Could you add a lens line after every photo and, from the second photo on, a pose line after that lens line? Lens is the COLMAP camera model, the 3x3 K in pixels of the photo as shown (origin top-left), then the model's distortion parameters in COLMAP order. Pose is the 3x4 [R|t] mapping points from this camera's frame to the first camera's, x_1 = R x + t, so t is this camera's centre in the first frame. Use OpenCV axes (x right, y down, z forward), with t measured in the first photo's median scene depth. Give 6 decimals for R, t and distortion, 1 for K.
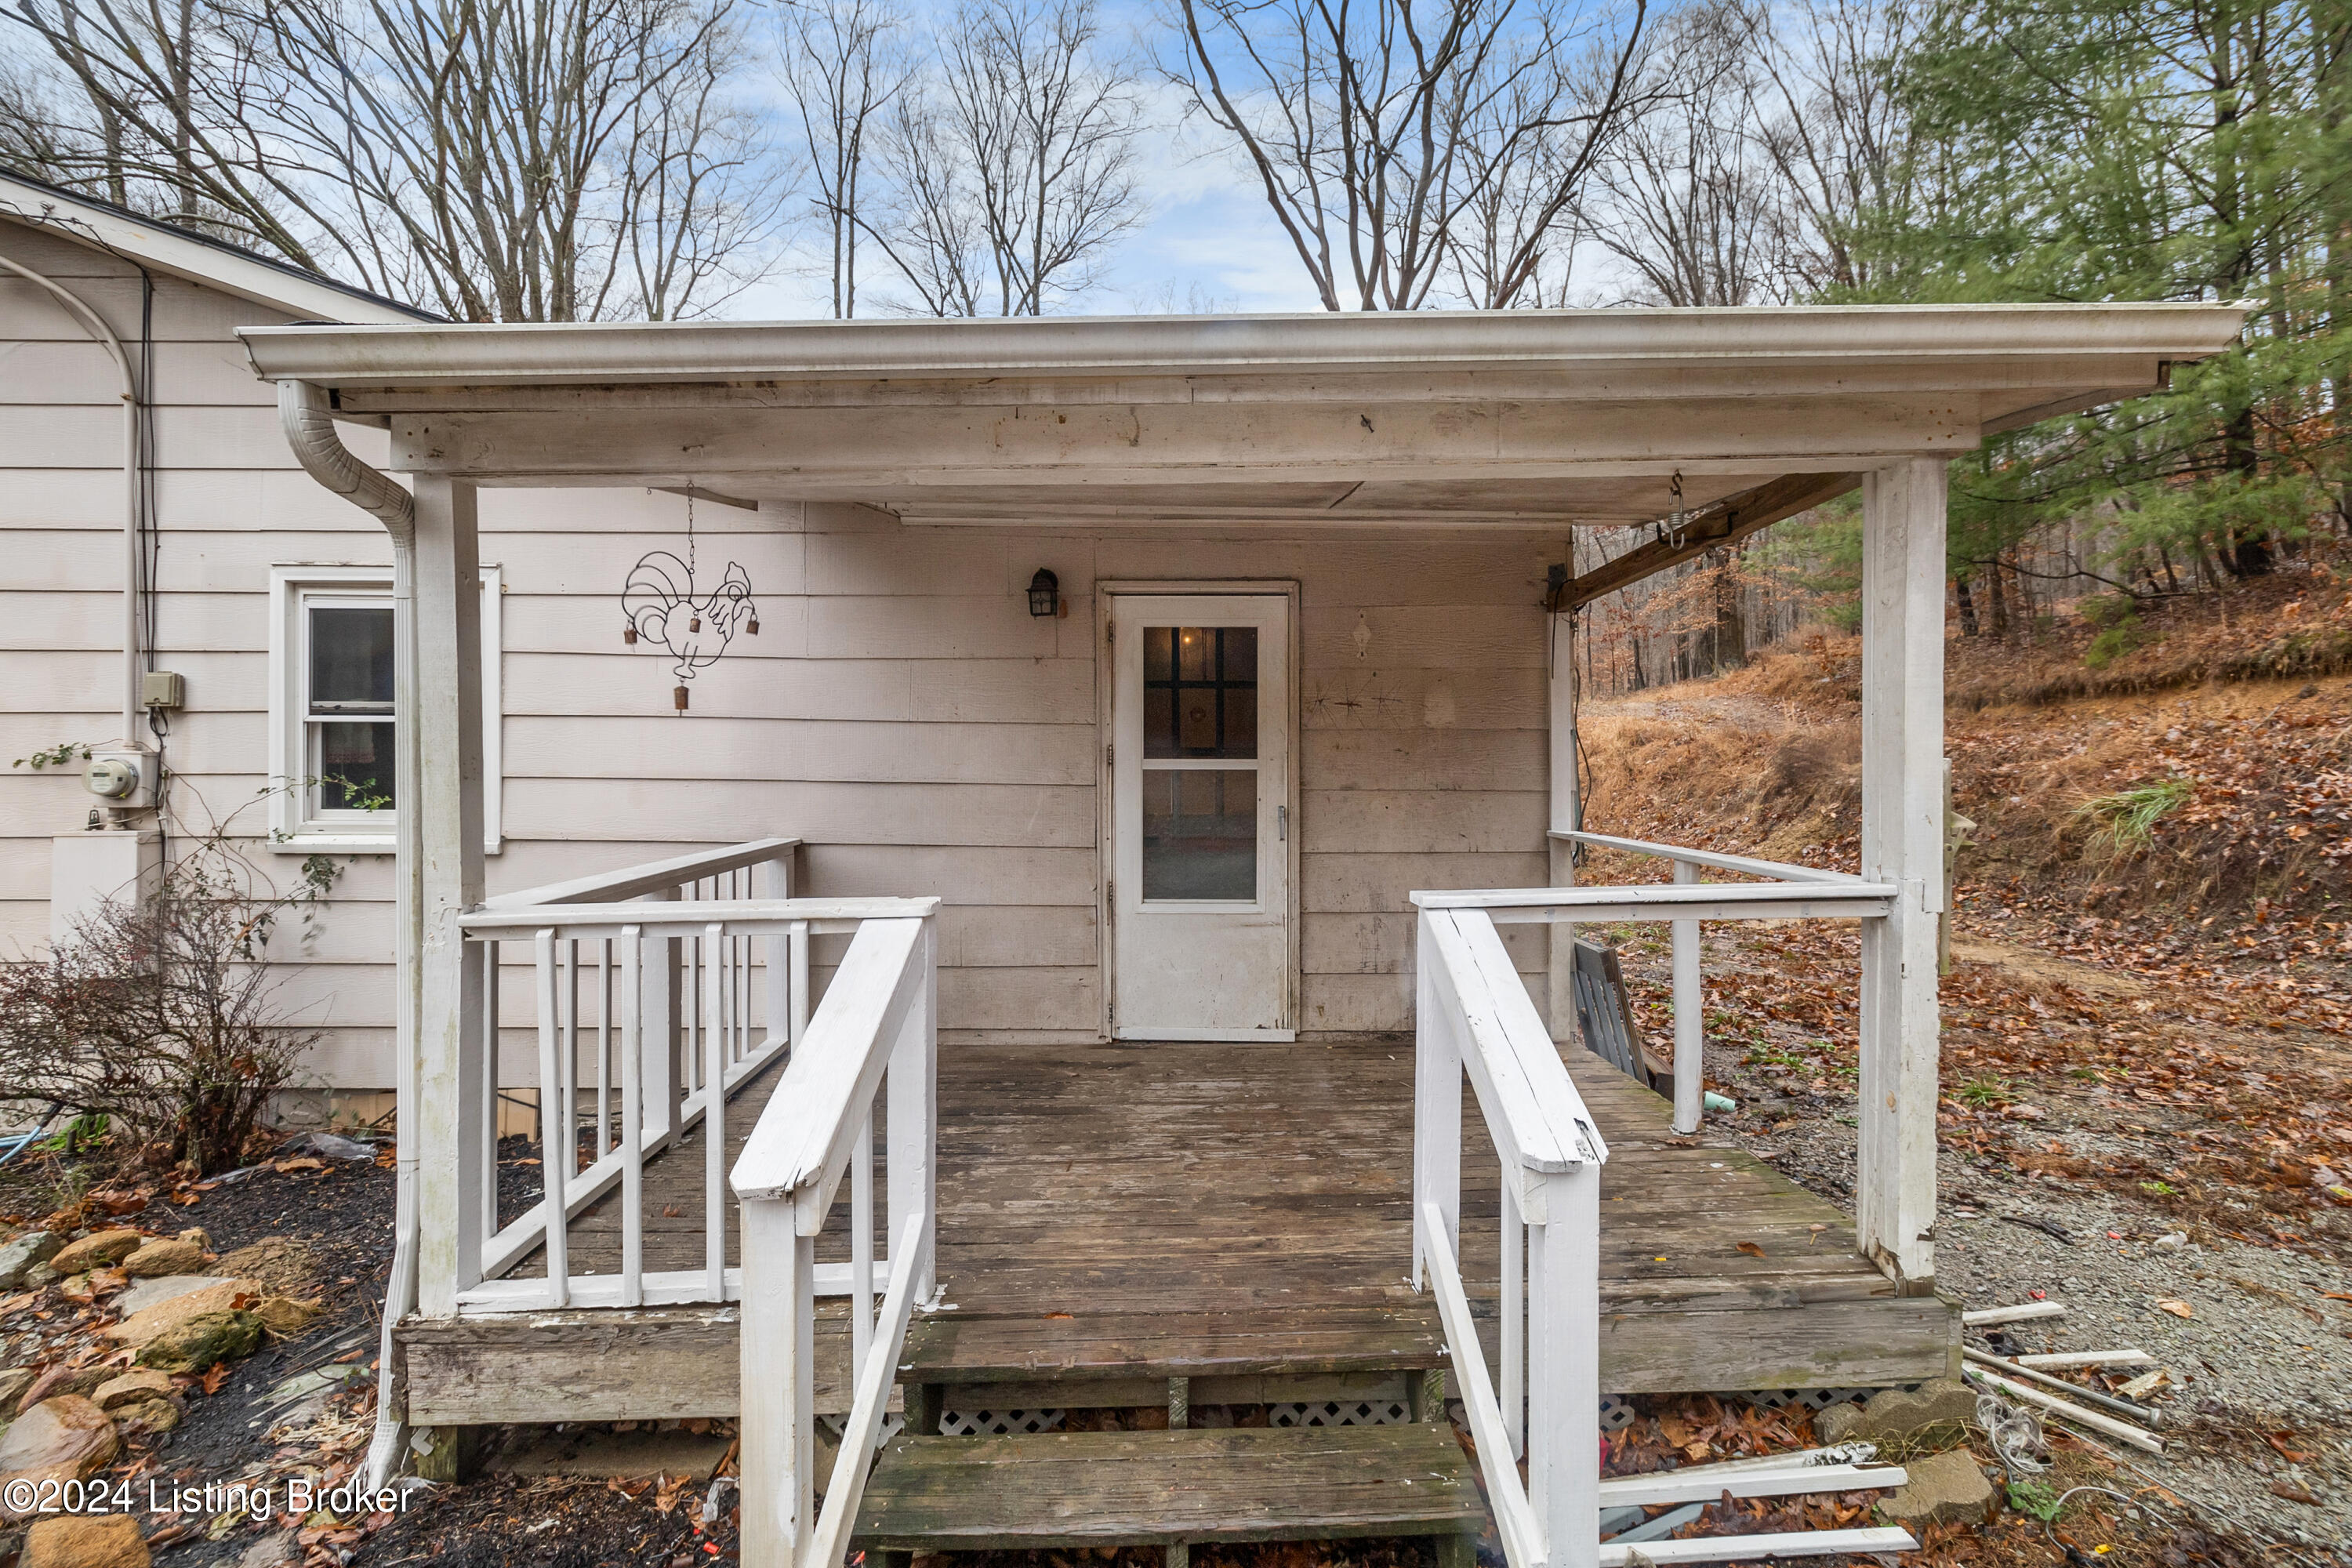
lens RADIAL K [[1086.9, 0, 1175.2], [0, 1086.9, 770.1], [0, 0, 1]] dist [0.004390, 0.001411]
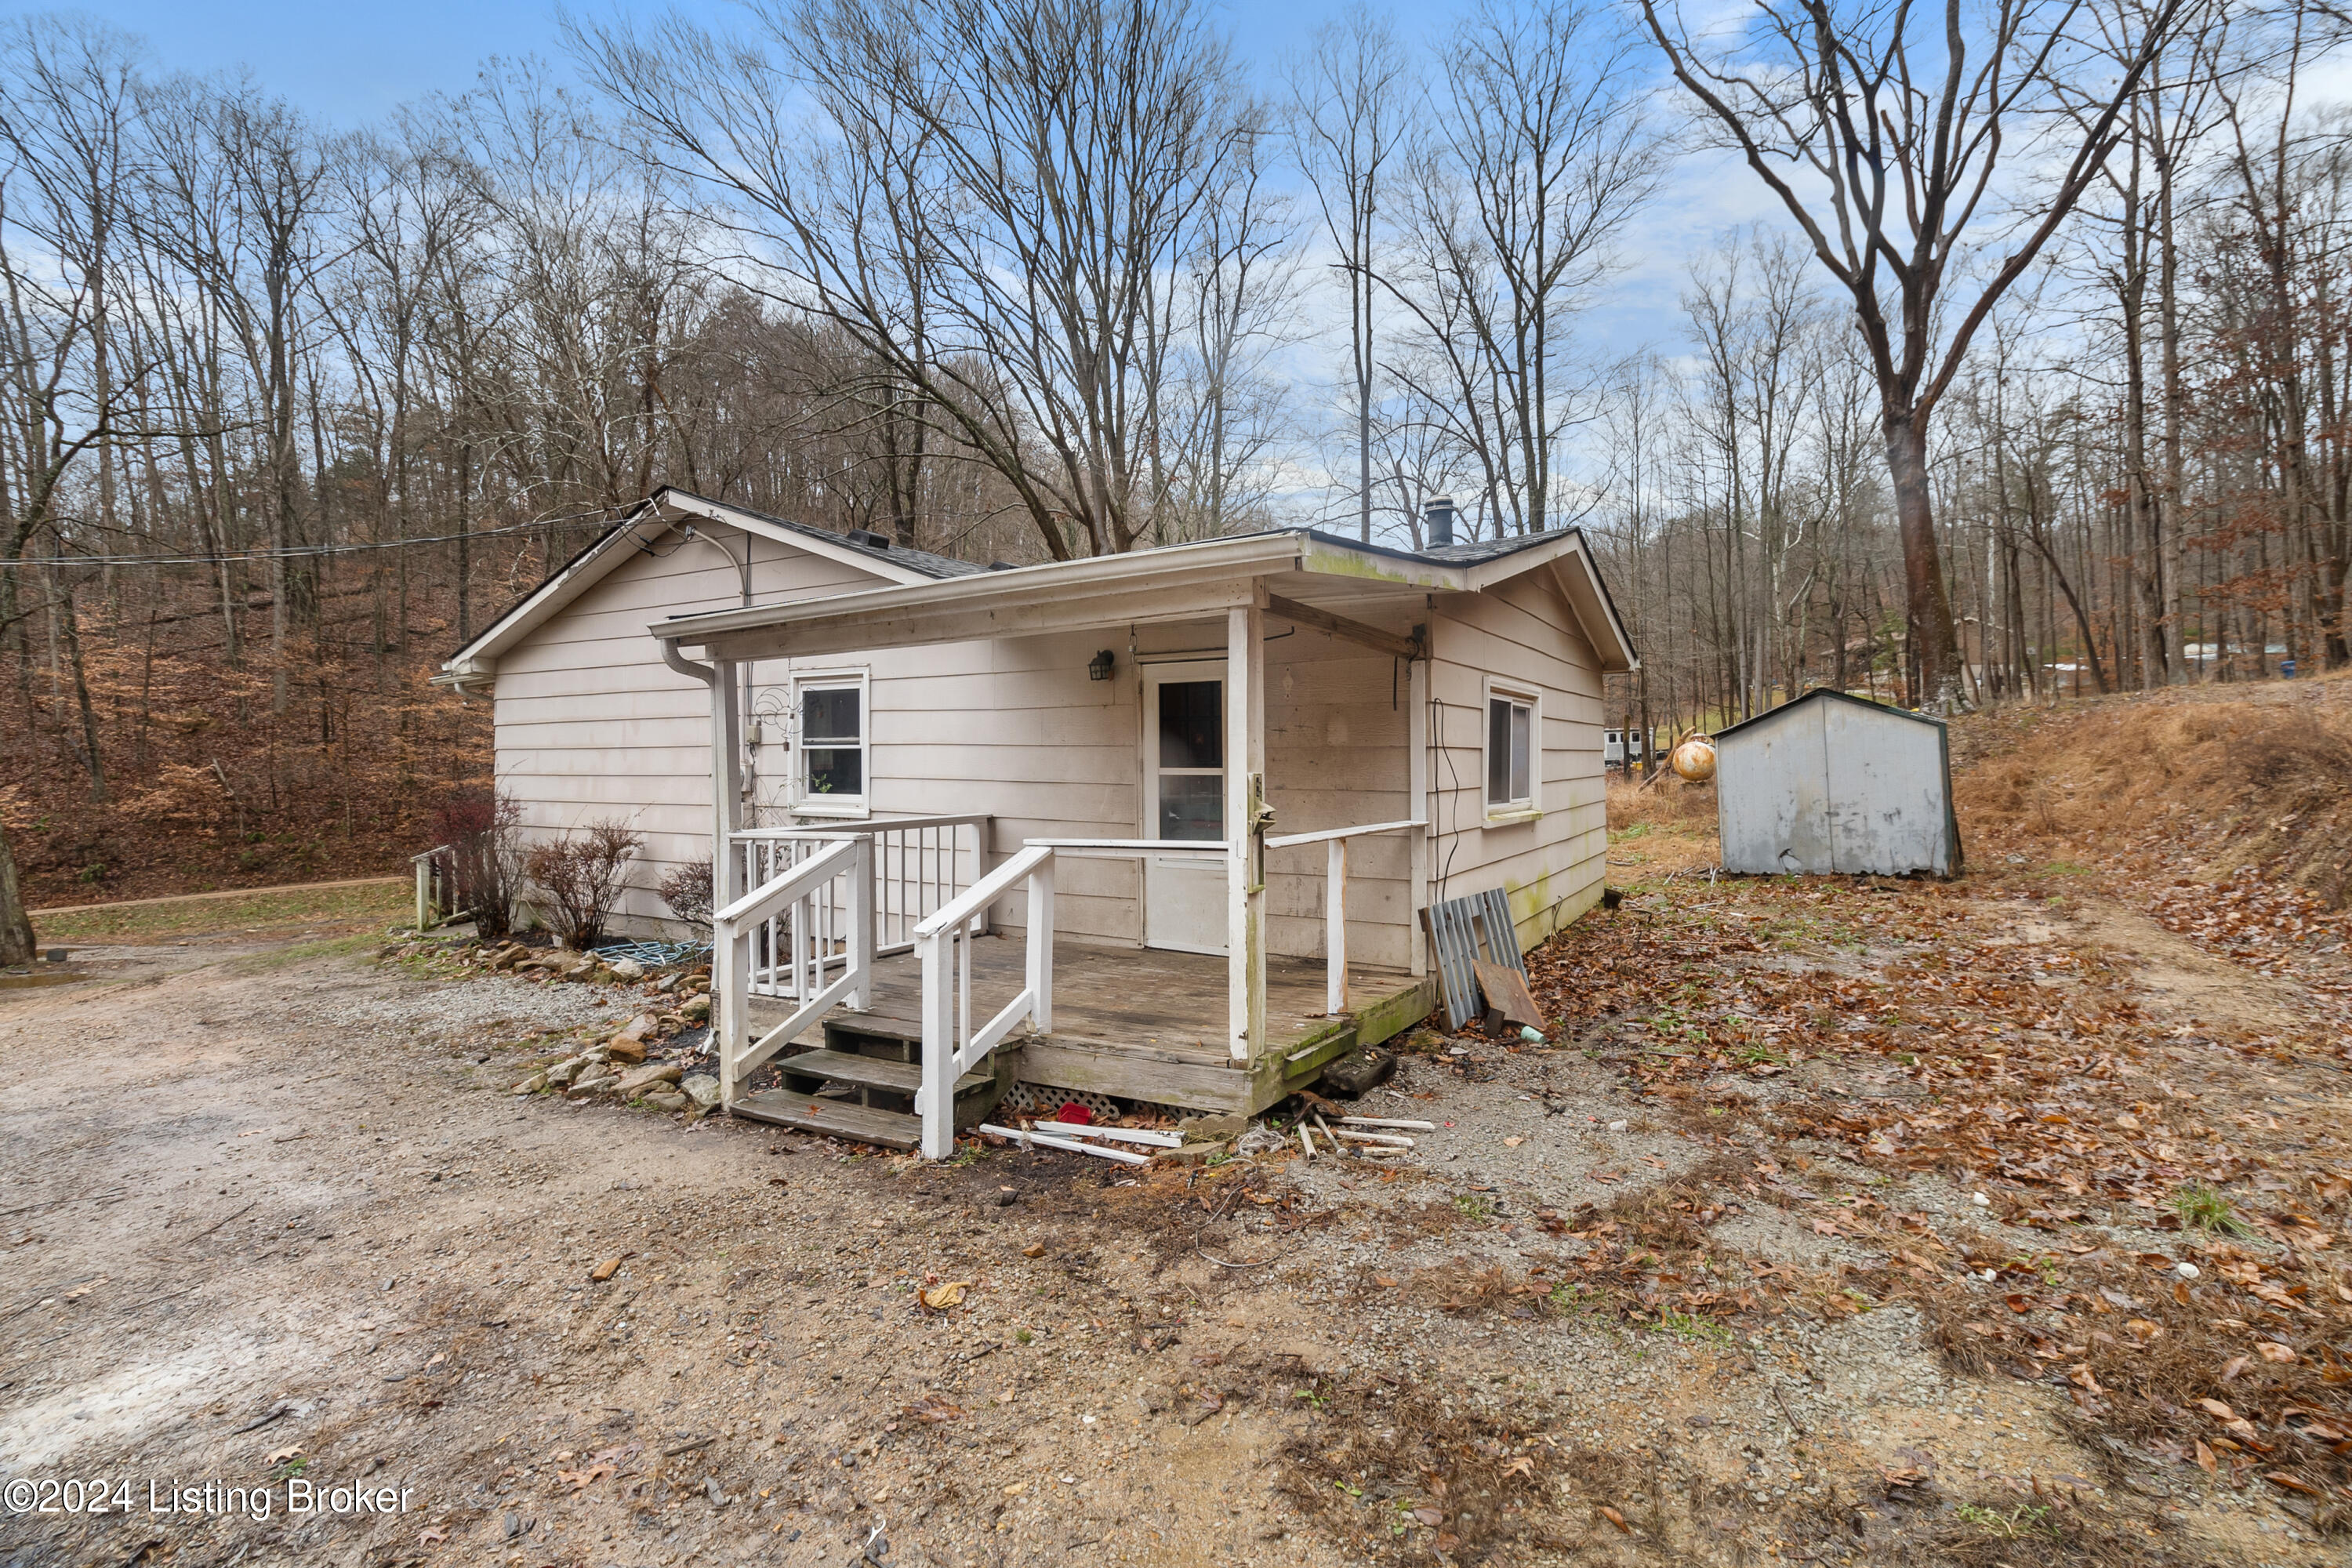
lens RADIAL K [[1086.9, 0, 1177.9], [0, 1086.9, 785.9], [0, 0, 1]] dist [0.004390, 0.001411]
pose [[0.852067, 0.009750, -0.523342, 0.804652], [-0.000816, 0.999850, 0.017300, -0.012050], [0.523432, -0.014314, 0.851947, -0.312218]]
